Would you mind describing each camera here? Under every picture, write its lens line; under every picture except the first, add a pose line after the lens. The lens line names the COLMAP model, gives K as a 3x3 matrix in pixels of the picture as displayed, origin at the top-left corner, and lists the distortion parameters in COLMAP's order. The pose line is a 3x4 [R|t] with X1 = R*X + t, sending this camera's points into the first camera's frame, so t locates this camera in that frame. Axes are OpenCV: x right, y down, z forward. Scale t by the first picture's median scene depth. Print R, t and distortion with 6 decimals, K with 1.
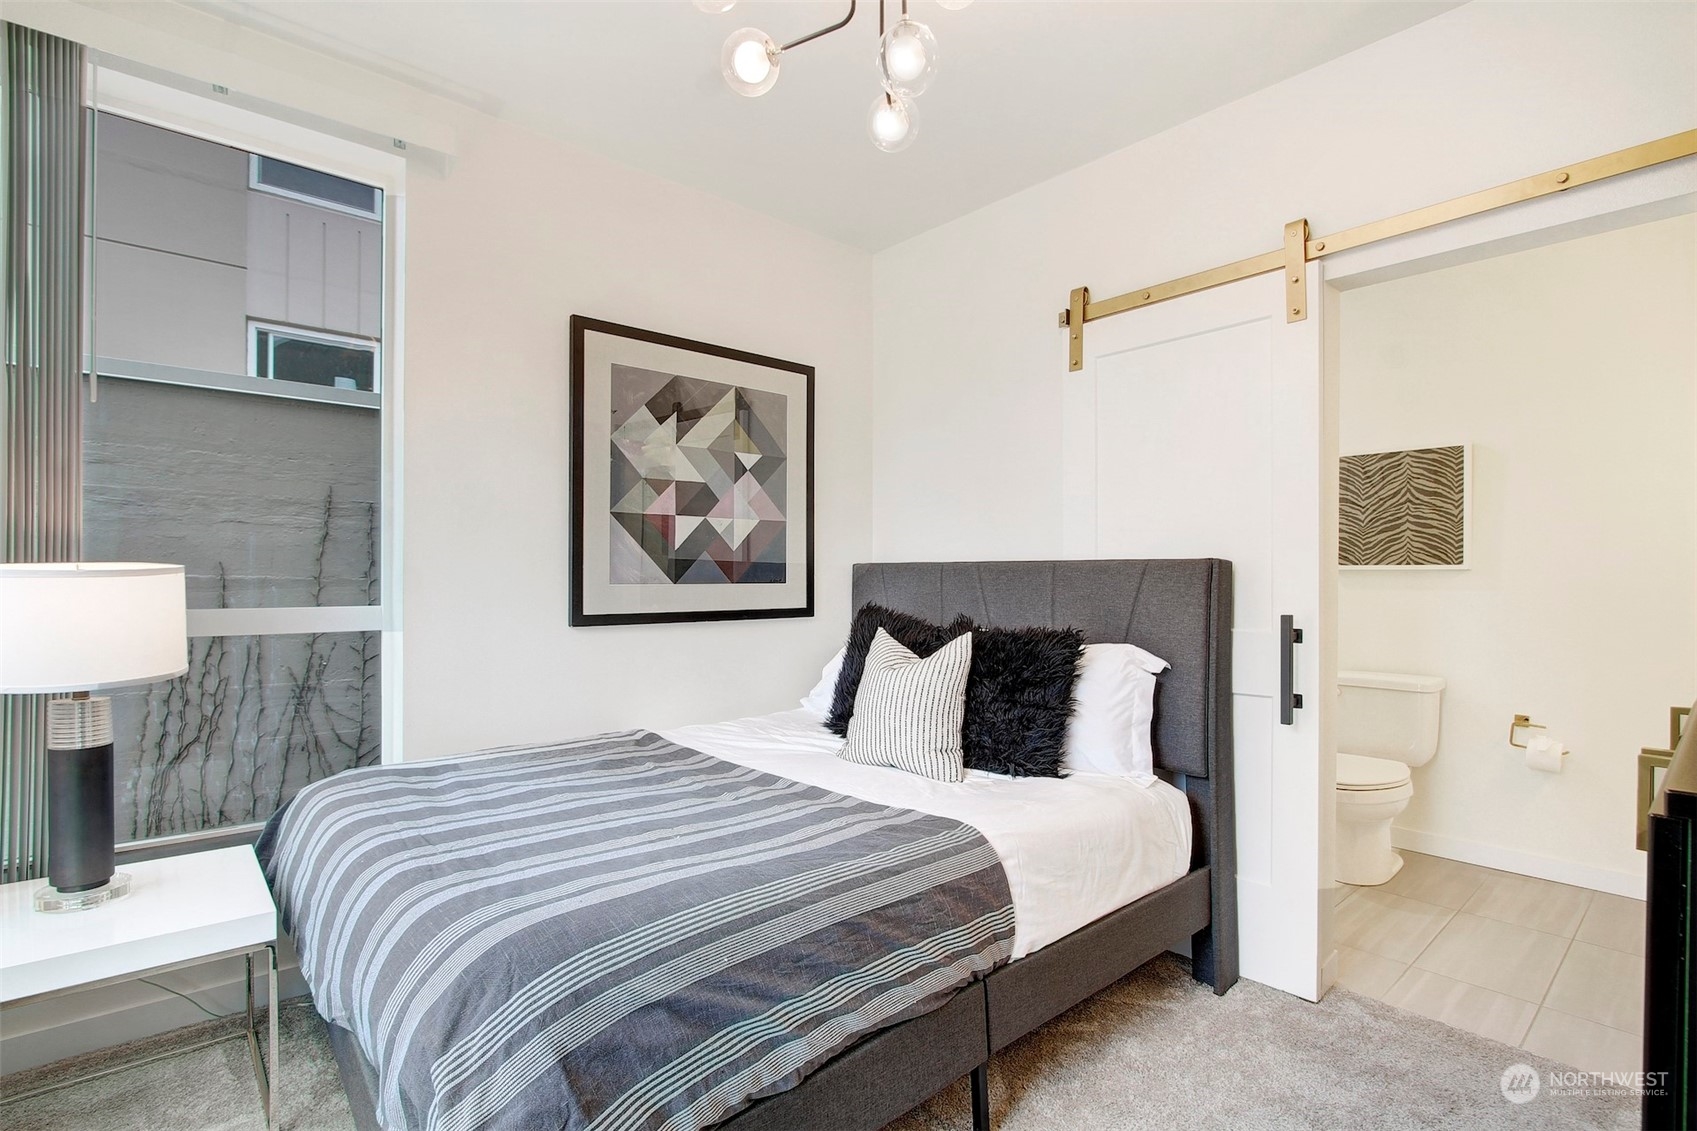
lens RADIAL K [[825.0, 0, 820.3], [0, 825.0, 580.7], [0, 0, 1]] dist [-0.023339, 0.004442]
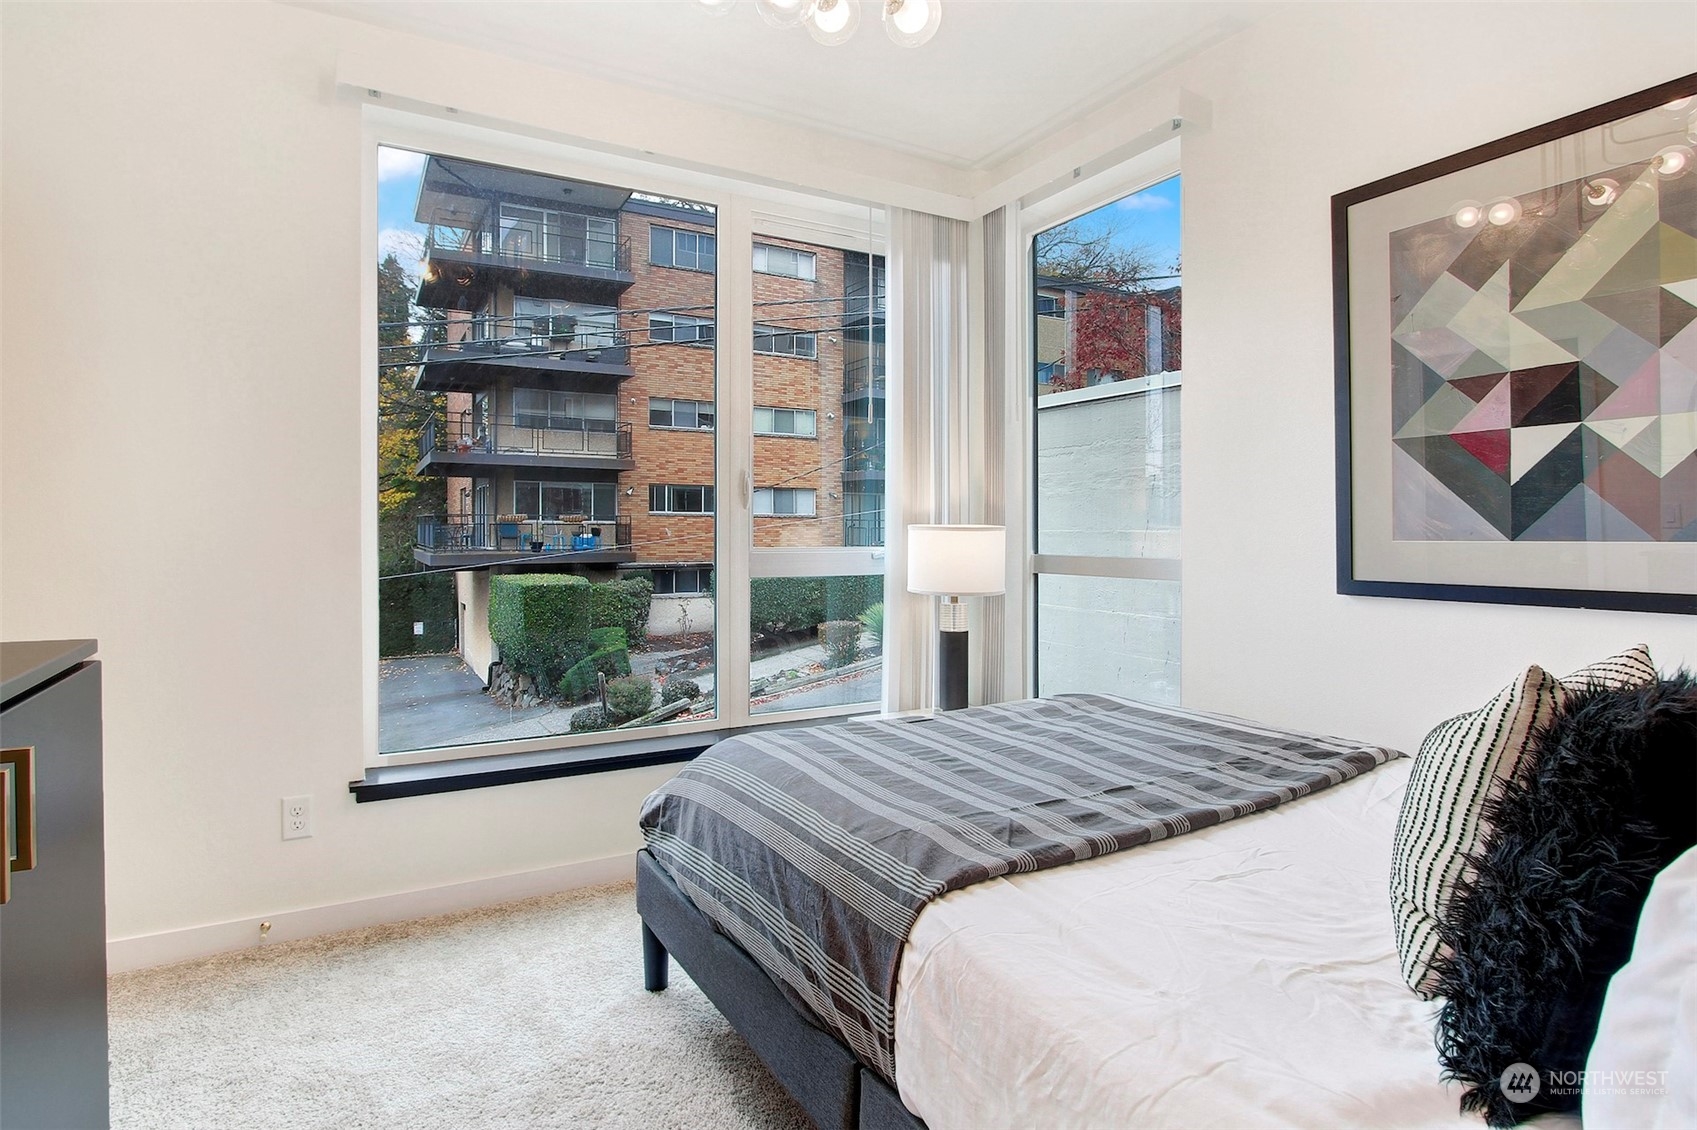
lens RADIAL K [[825.0, 0, 784.8], [0, 825.0, 524.3], [0, 0, 1]] dist [-0.023339, 0.004442]
pose [[-0.214773, -0.006125, -0.976645, 0.531877], [-0.002154, 0.999981, -0.005798, -0.003656], [0.976662, 0.000859, -0.214782, 0.609774]]
